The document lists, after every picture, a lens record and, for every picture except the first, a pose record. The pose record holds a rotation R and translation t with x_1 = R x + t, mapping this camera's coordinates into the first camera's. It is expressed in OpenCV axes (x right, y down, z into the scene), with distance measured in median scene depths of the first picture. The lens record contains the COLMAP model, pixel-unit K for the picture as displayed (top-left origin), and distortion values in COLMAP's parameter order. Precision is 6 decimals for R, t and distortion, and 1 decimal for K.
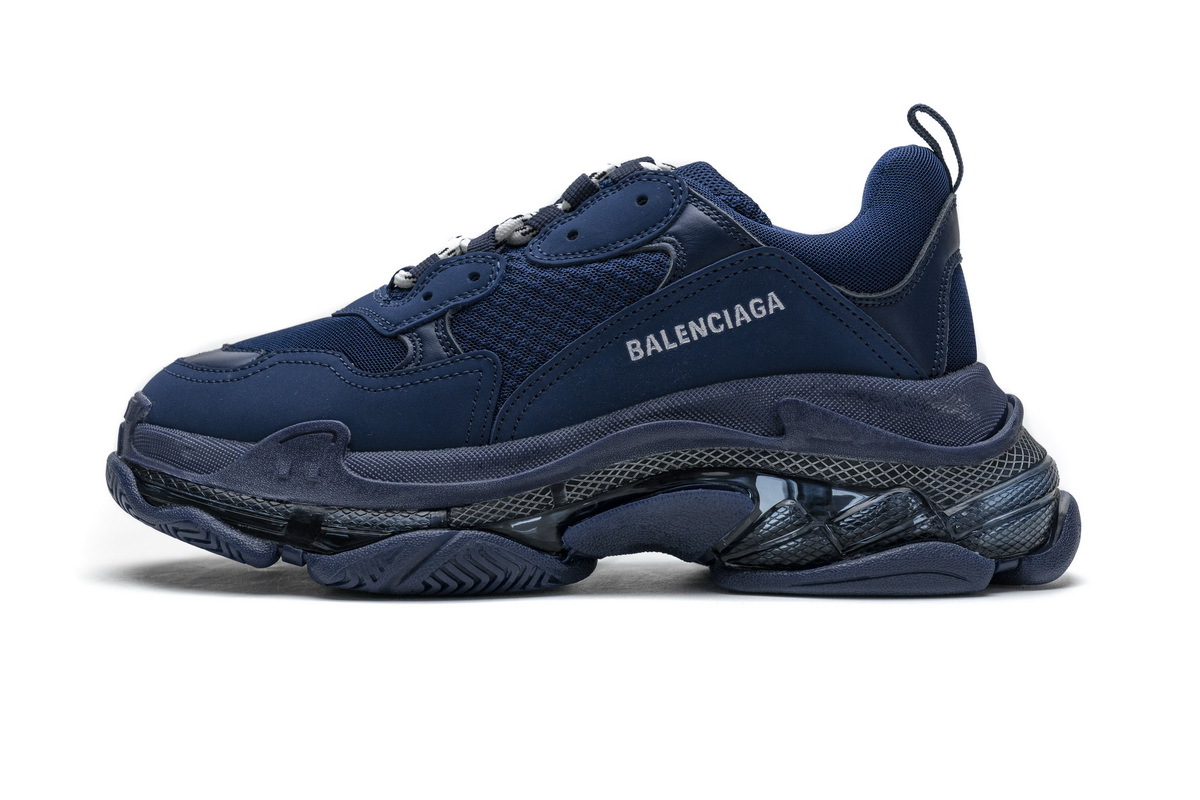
lens RADIAL K [[2134.1, 0, 603.8], [0, 2134.1, 390.3], [0, 0, 1]] dist [0.017939, 0.000000]
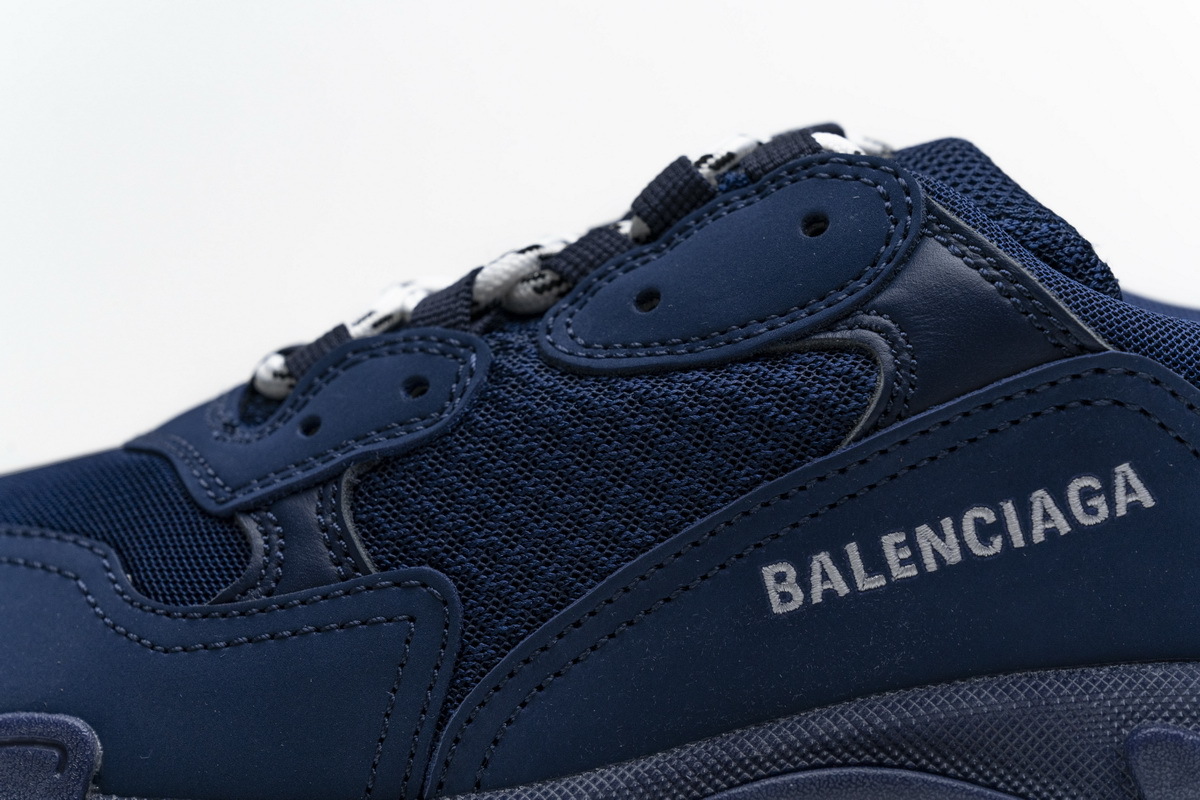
lens RADIAL K [[2312.5, 0, 593.1], [0, 2312.5, 403.3], [0, 0, 1]] dist [0.009958, 0.000000]
pose [[0.996402, 0.042666, -0.073225, 0.009294], [-0.041734, 0.999028, 0.014208, -0.059252], [0.073760, -0.011101, 0.997214, 0.548949]]
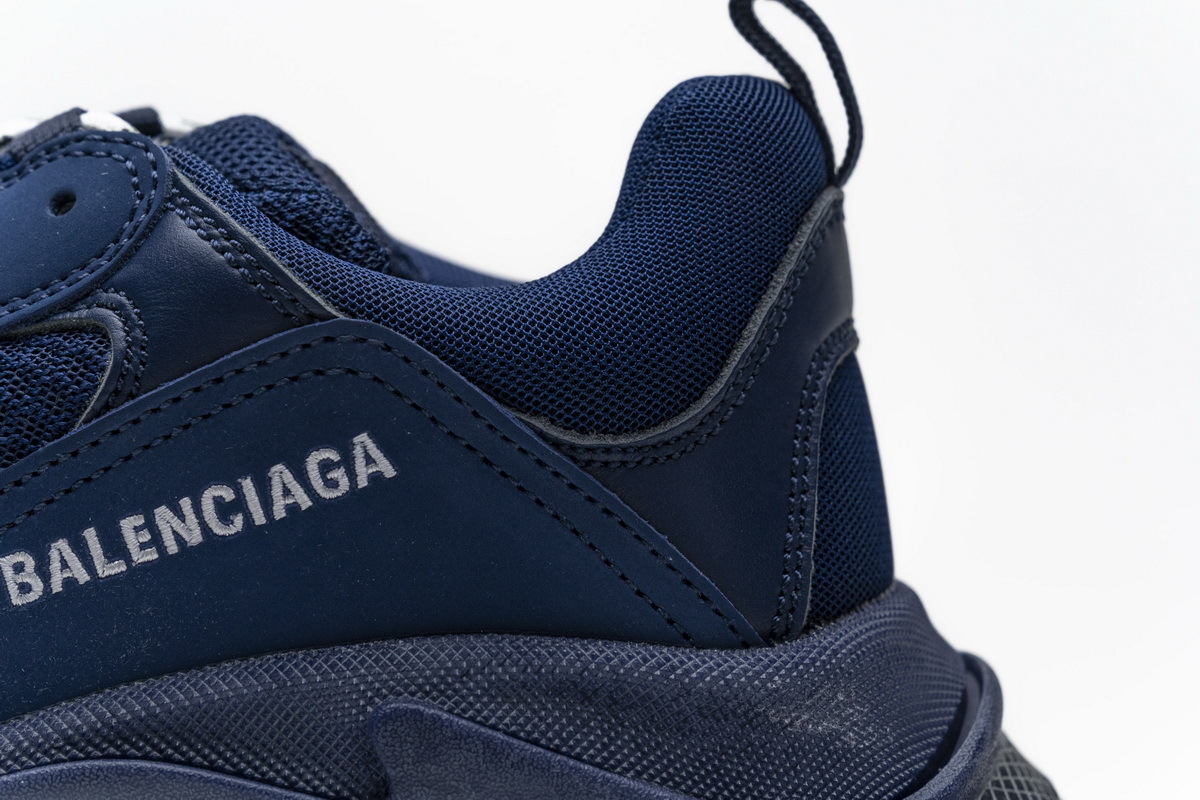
lens RADIAL K [[2312.5, 0, 557.8], [0, 2312.5, 401.9], [0, 0, 1]] dist [0.009958, 0.000000]
pose [[0.999919, 0.000393, -0.012723, 0.119910], [-0.000503, 0.999963, -0.008606, -0.047964], [0.012720, 0.008612, 0.999882, 0.567559]]
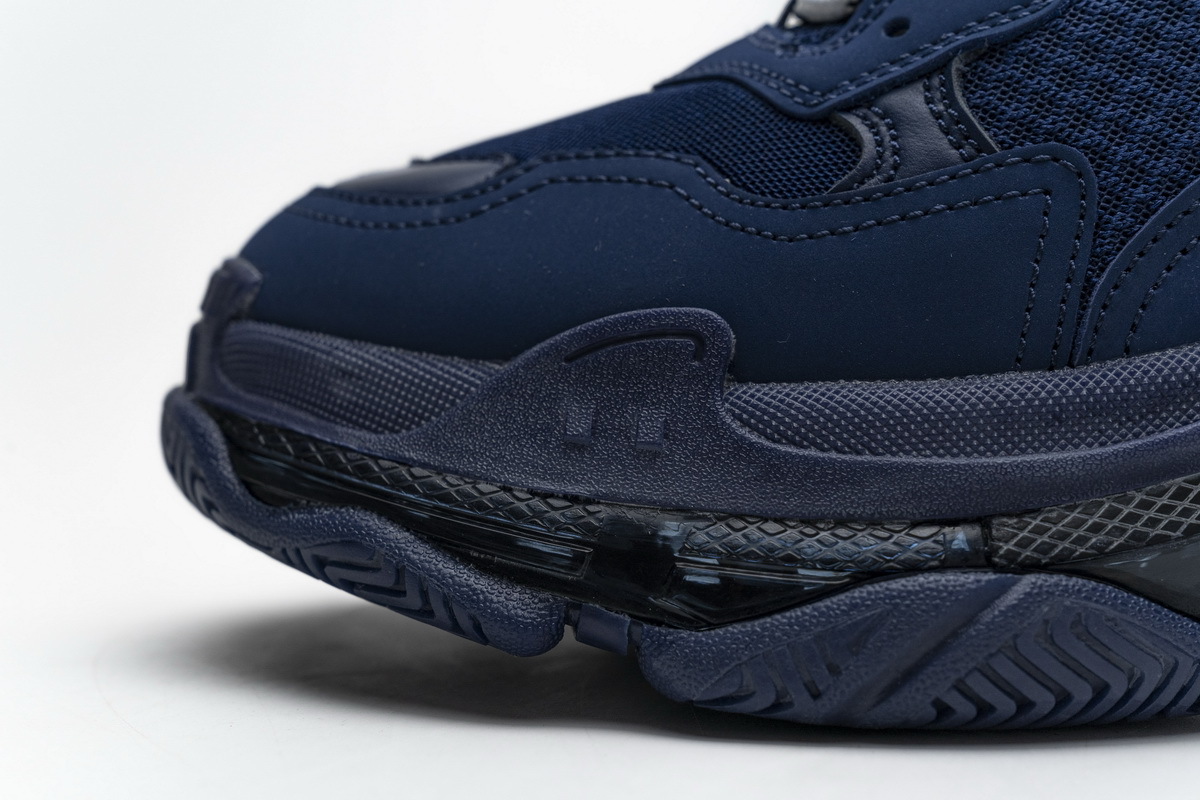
lens RADIAL K [[2312.5, 0, 597.4], [0, 2312.5, 400.6], [0, 0, 1]] dist [0.009958, 0.000000]
pose [[0.999248, 0.006302, -0.038250, -0.128225], [-0.005660, 0.999842, 0.016878, 0.024818], [0.038350, -0.016649, 0.999126, 0.541164]]
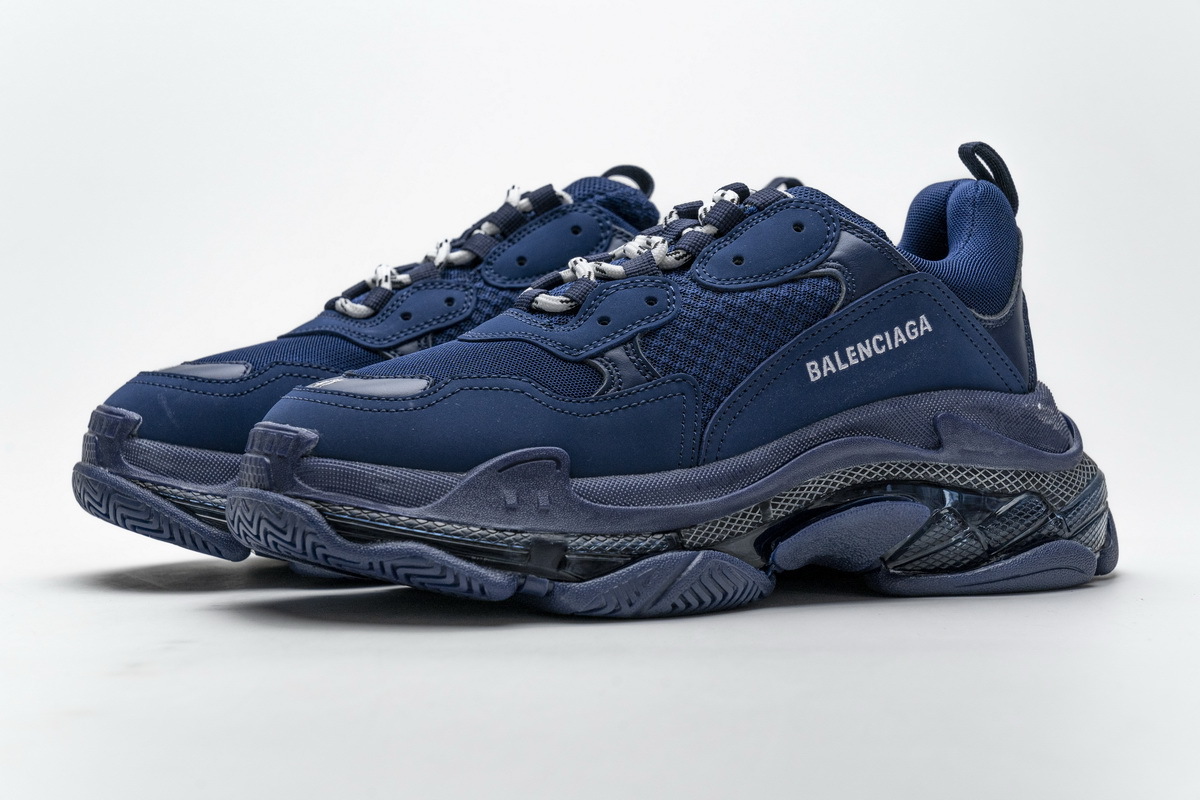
lens RADIAL K [[2312.5, 0, 596.7], [0, 2312.5, 401.7], [0, 0, 1]] dist [0.009958, 0.000000]
pose [[0.892861, -0.021432, 0.449823, -0.588925], [0.022050, 0.999749, 0.003865, -0.010530], [-0.449793, 0.006468, 0.893110, 0.035347]]
